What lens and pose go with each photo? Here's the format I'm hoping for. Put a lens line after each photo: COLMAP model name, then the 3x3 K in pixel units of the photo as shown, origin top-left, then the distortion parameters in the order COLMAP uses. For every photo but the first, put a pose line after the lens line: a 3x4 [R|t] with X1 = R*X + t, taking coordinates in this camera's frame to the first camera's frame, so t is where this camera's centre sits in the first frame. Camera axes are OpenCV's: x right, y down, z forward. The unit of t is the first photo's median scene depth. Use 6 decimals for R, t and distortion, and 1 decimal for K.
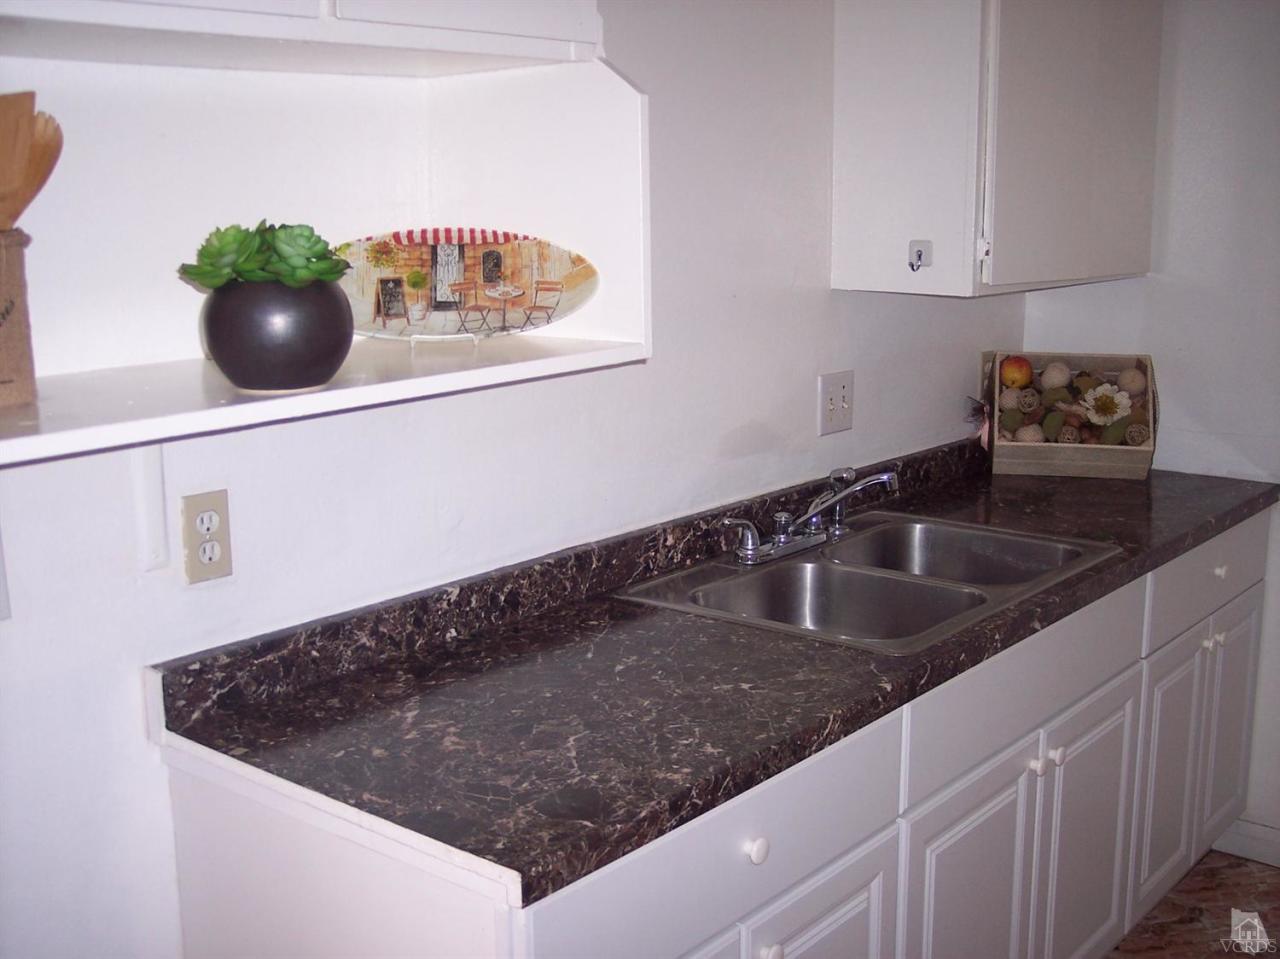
lens RADIAL K [[1542.3, 0, 641.3], [0, 1542.3, 480.5], [0, 0, 1]] dist [-0.068927, 0.000000]
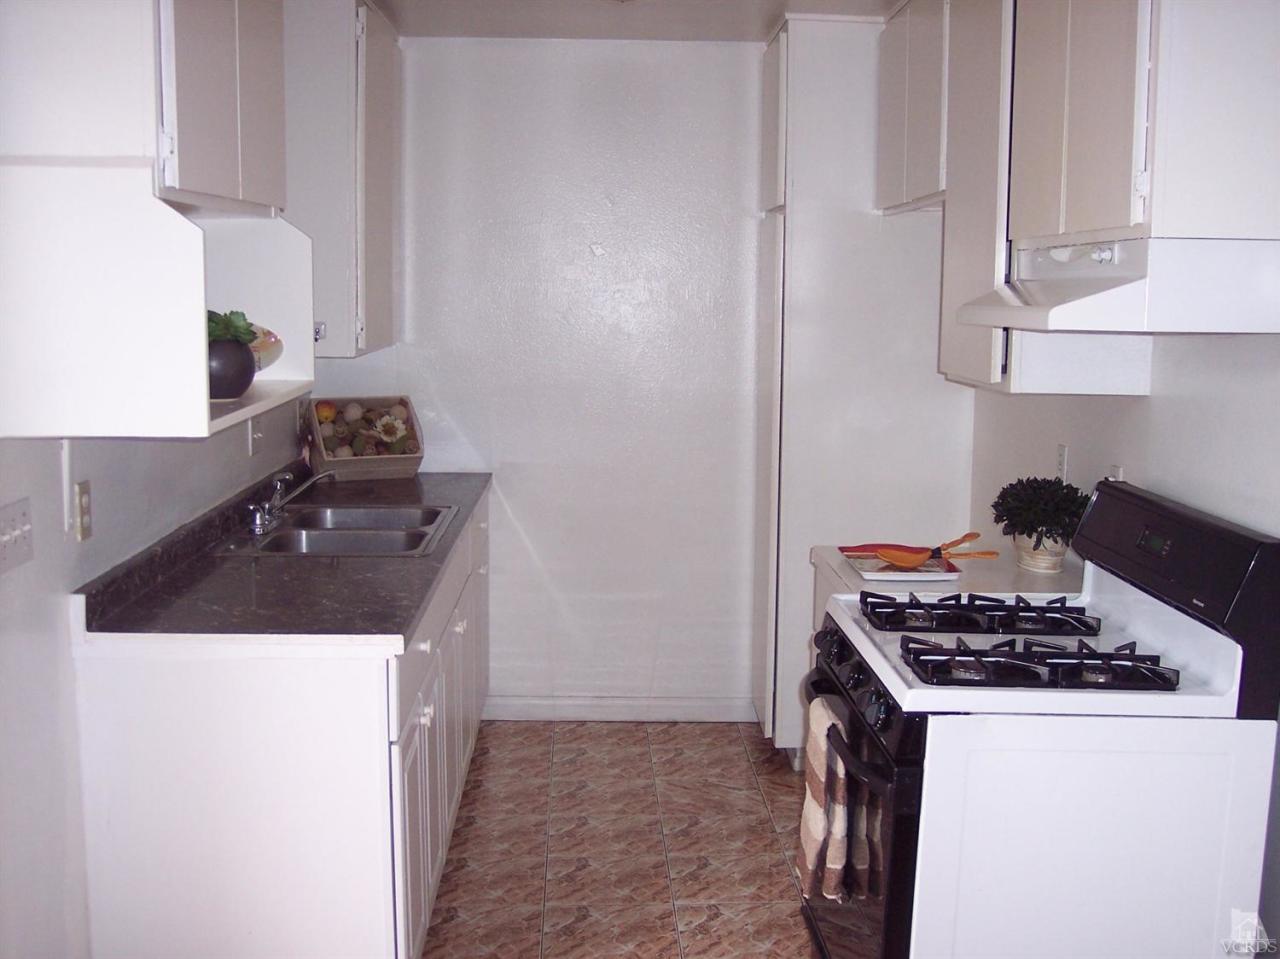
lens RADIAL K [[1542.3, 0, 638.9], [0, 1542.3, 479.8], [0, 0, 1]] dist [-0.068927, 0.000000]
pose [[0.774011, -0.077712, 0.628385, -0.460300], [0.112502, 0.993527, -0.015705, 0.051508], [-0.623097, 0.082851, 0.777744, -0.325913]]
